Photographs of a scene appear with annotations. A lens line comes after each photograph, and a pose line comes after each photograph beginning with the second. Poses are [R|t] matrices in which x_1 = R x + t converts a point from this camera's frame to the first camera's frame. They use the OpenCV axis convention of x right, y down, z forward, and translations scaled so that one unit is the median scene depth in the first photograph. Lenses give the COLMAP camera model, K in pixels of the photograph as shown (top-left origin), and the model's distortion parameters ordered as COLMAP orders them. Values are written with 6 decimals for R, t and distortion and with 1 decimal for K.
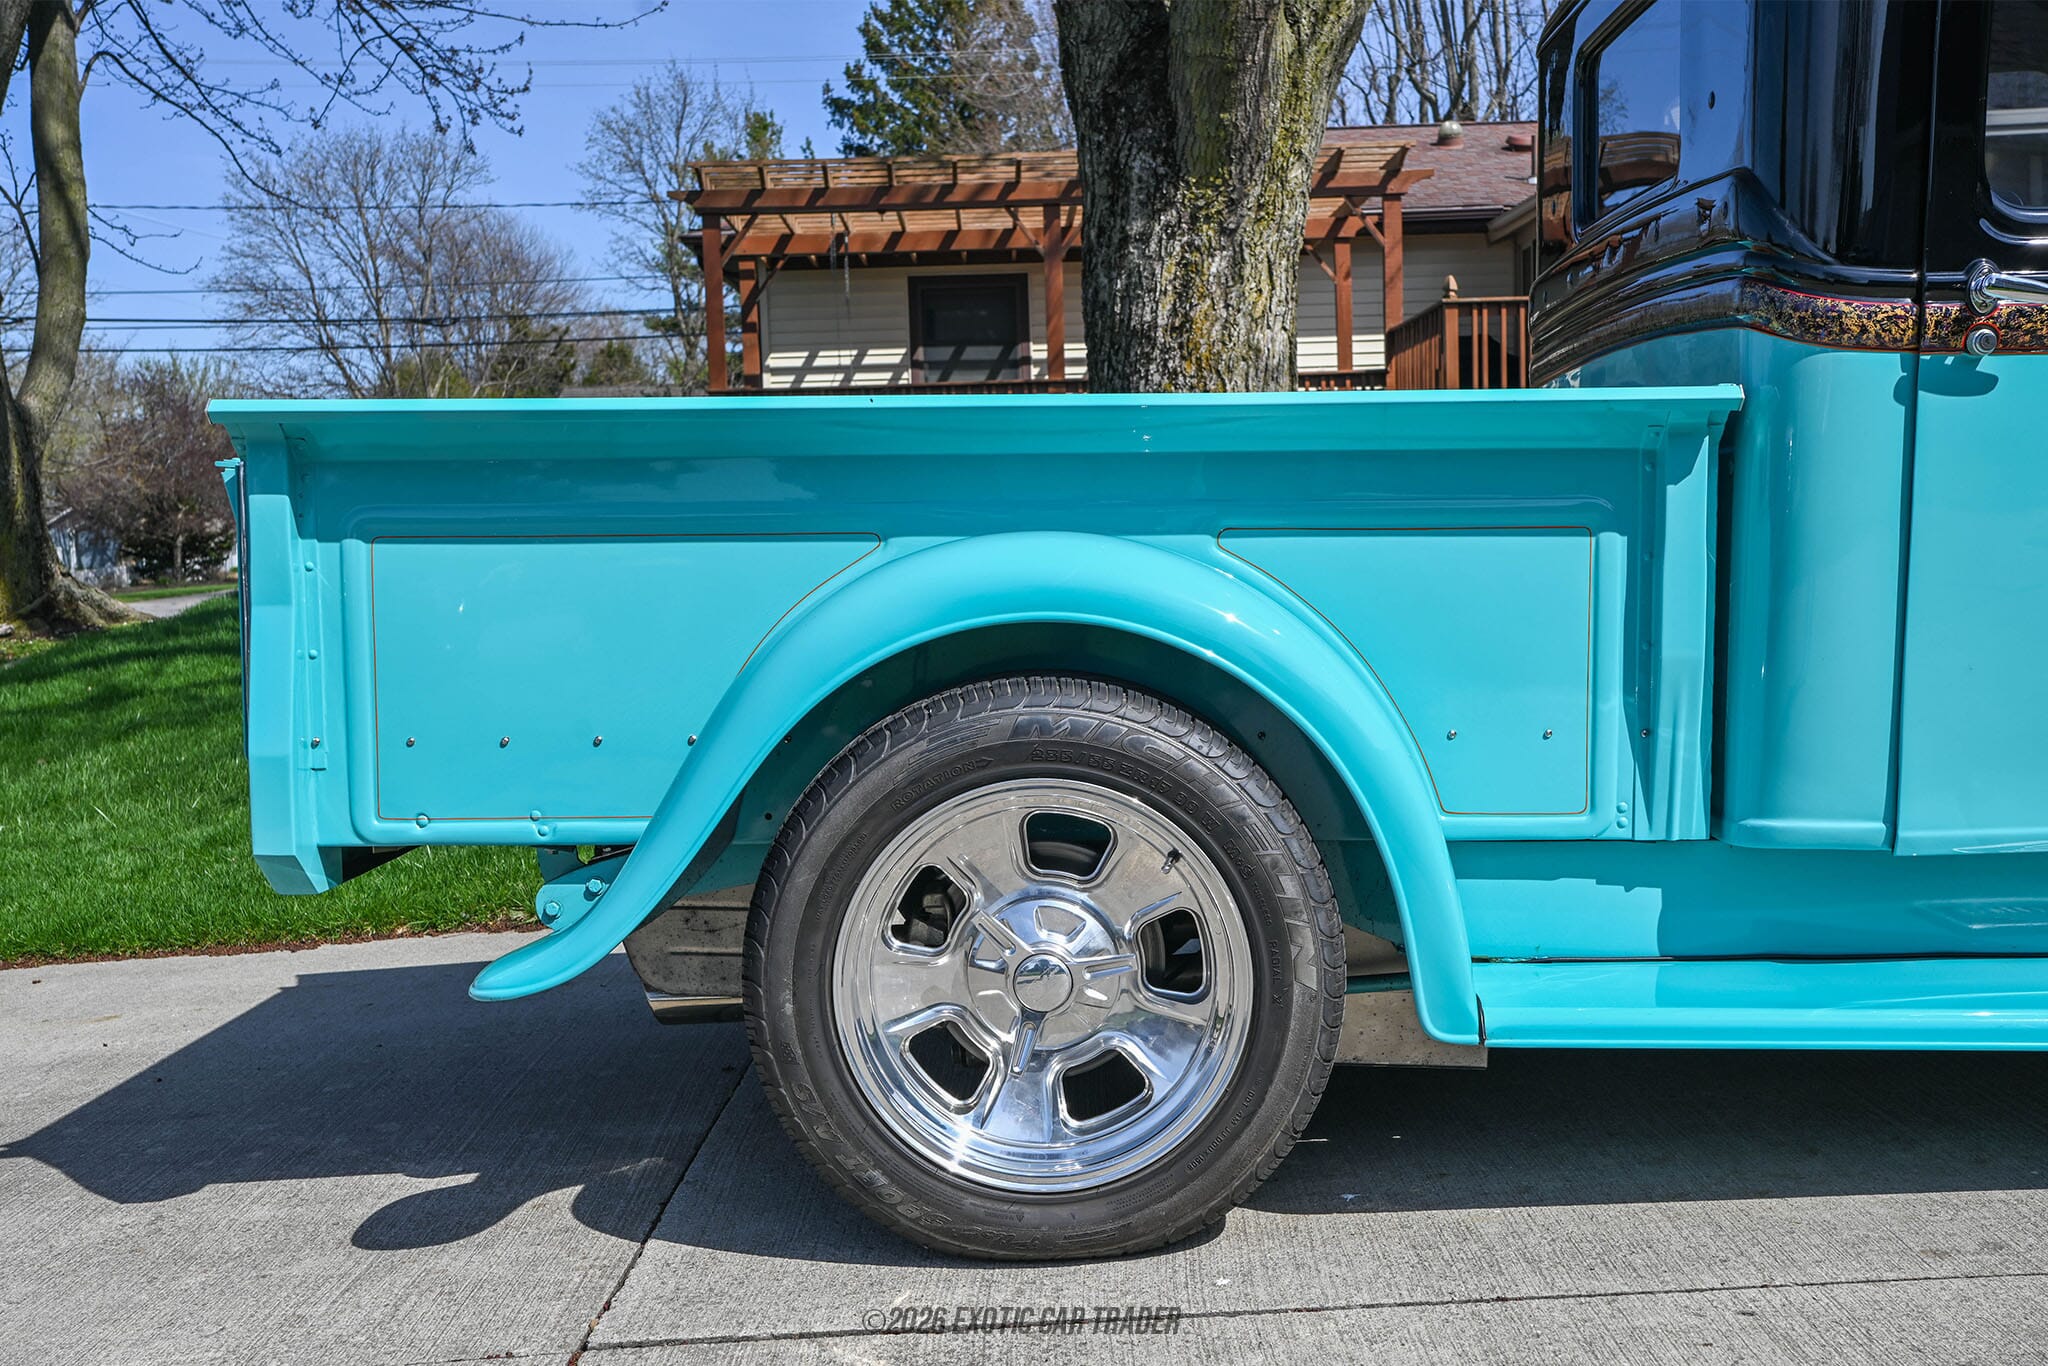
lens RADIAL K [[2083.2, 0, 1052.3], [0, 2083.2, 716.6], [0, 0, 1]] dist [-0.037937, 0.245766]
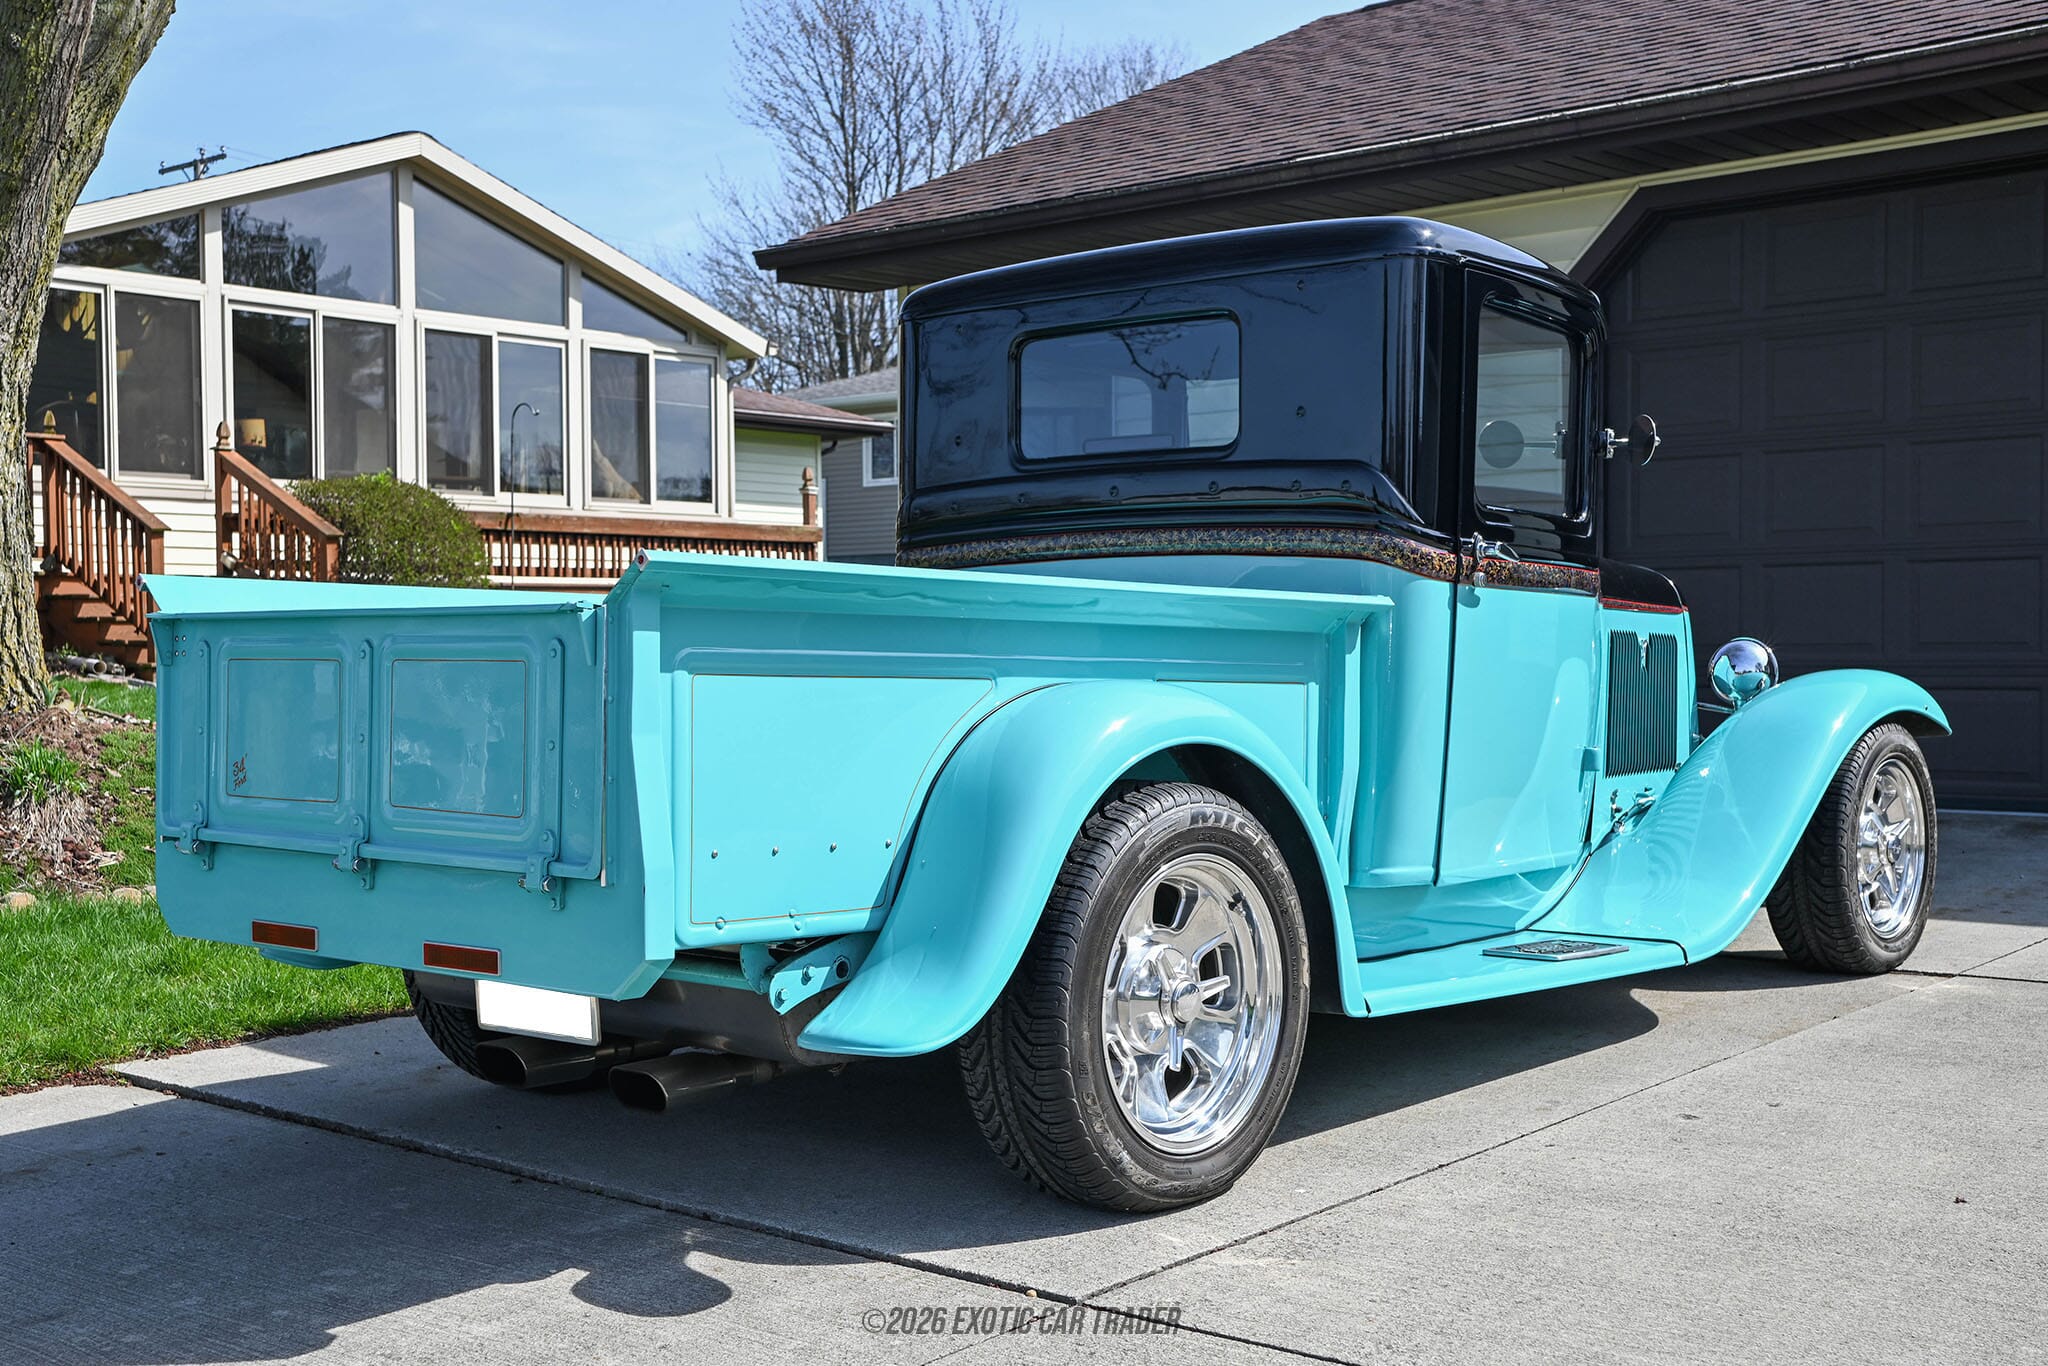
lens RADIAL K [[2306.6, 0, 877.5], [0, 2306.6, 682.6], [0, 0, 1]] dist [0.021138, 0.050996]
pose [[0.692441, 0.015206, 0.721314, -0.380888], [0.050808, 0.996268, -0.069777, 0.003812], [-0.719683, 0.084965, 0.689084, 0.017968]]
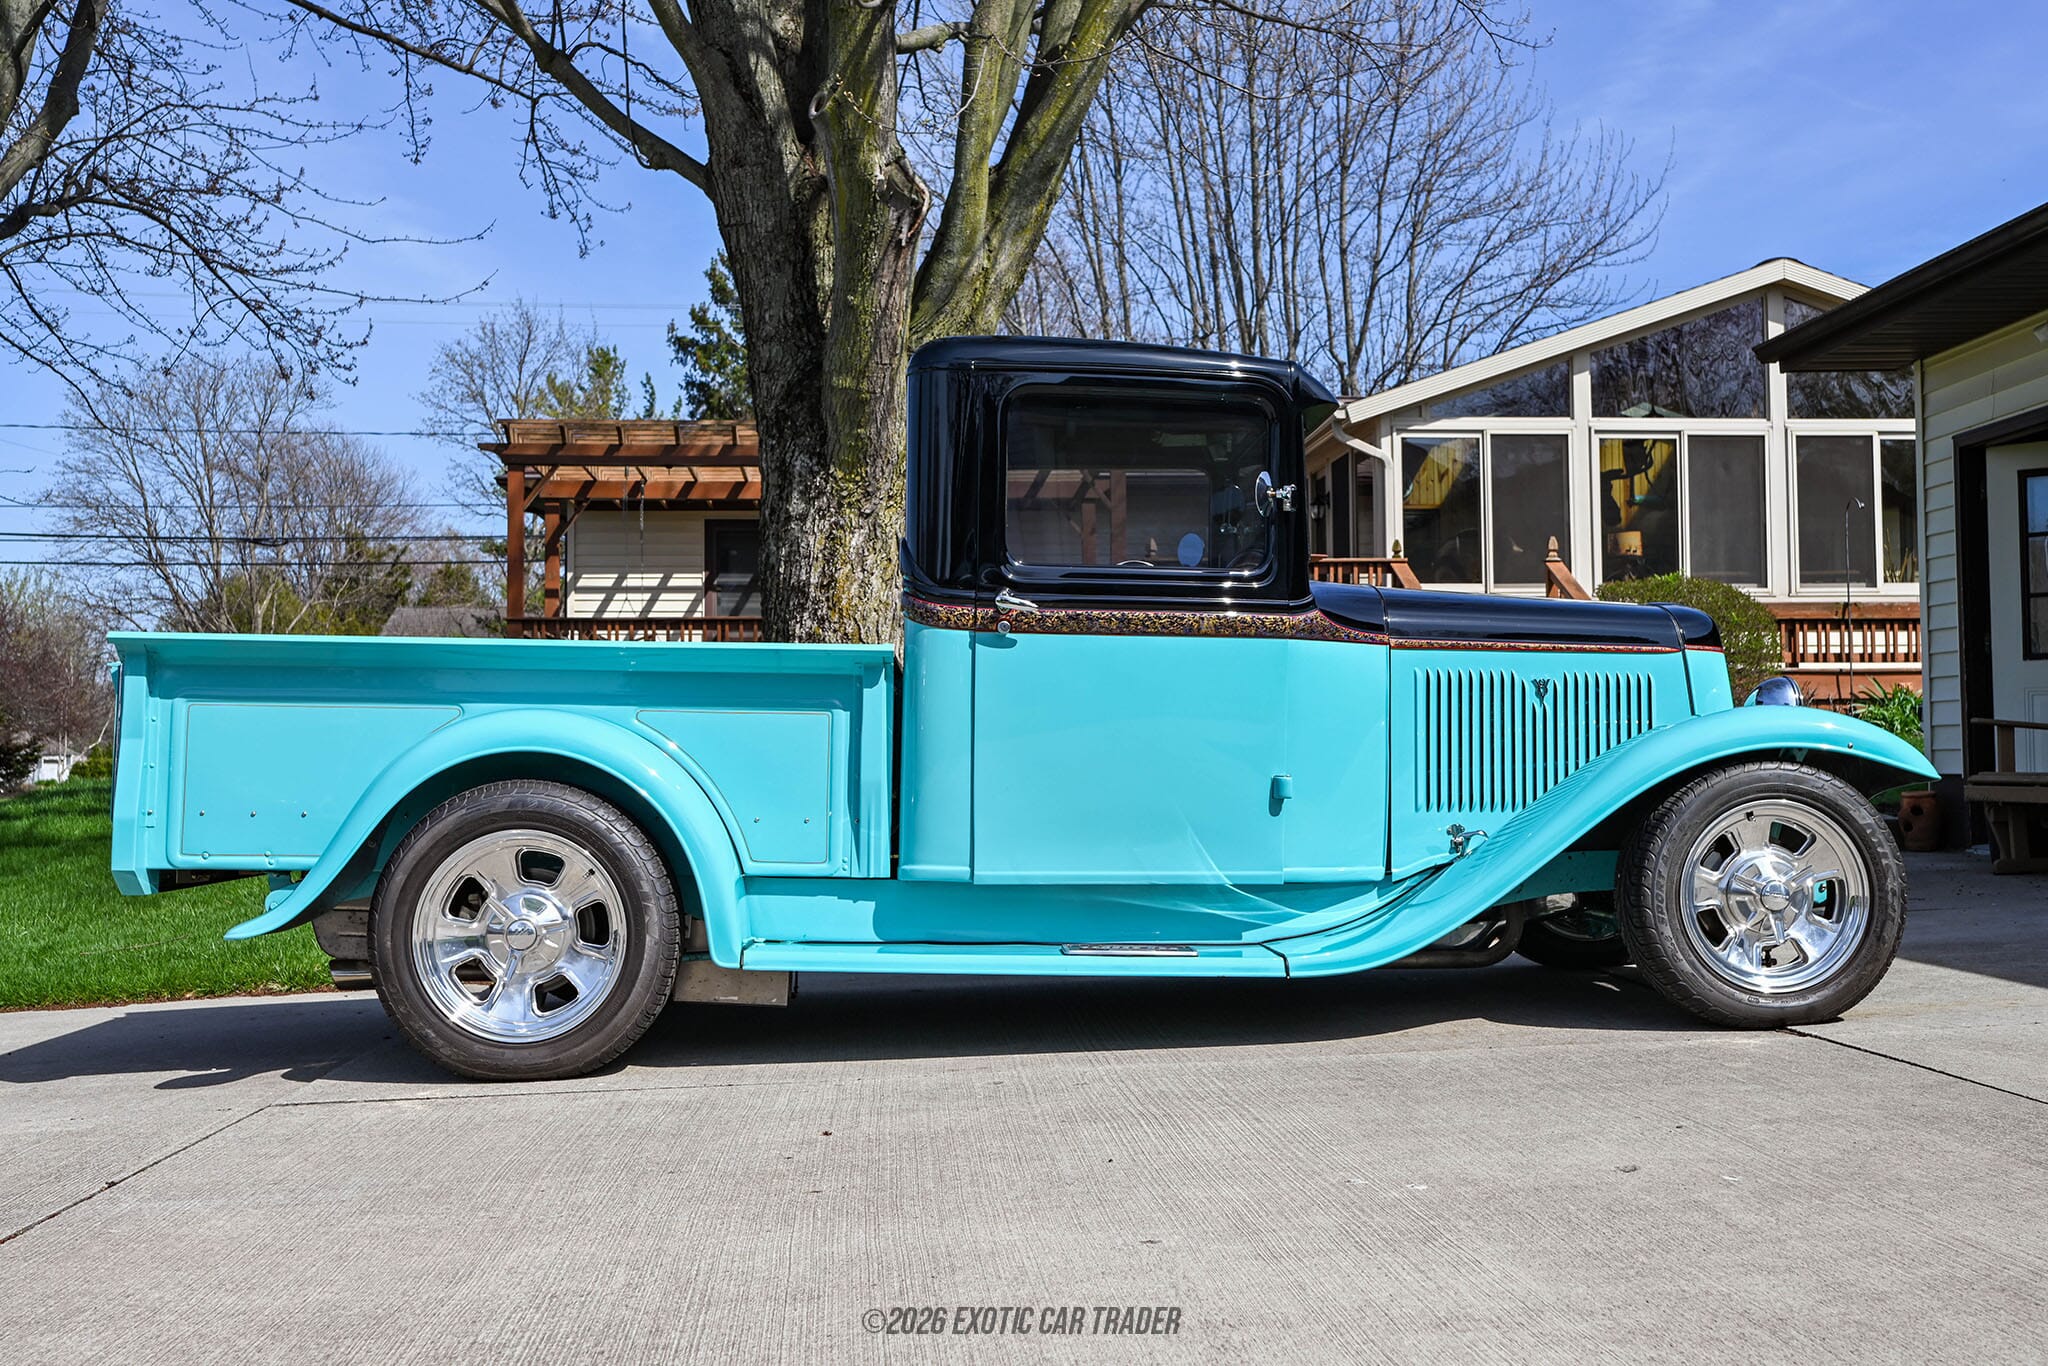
lens RADIAL K [[2101.0, 0, 1025.7], [0, 2101.0, 655.2], [0, 0, 1]] dist [-0.027952, 0.176030]
pose [[0.997672, 0.025619, 0.063196, 0.101900], [-0.016485, 0.989869, -0.141025, 0.041454], [-0.066168, 0.139655, 0.987987, -0.310191]]
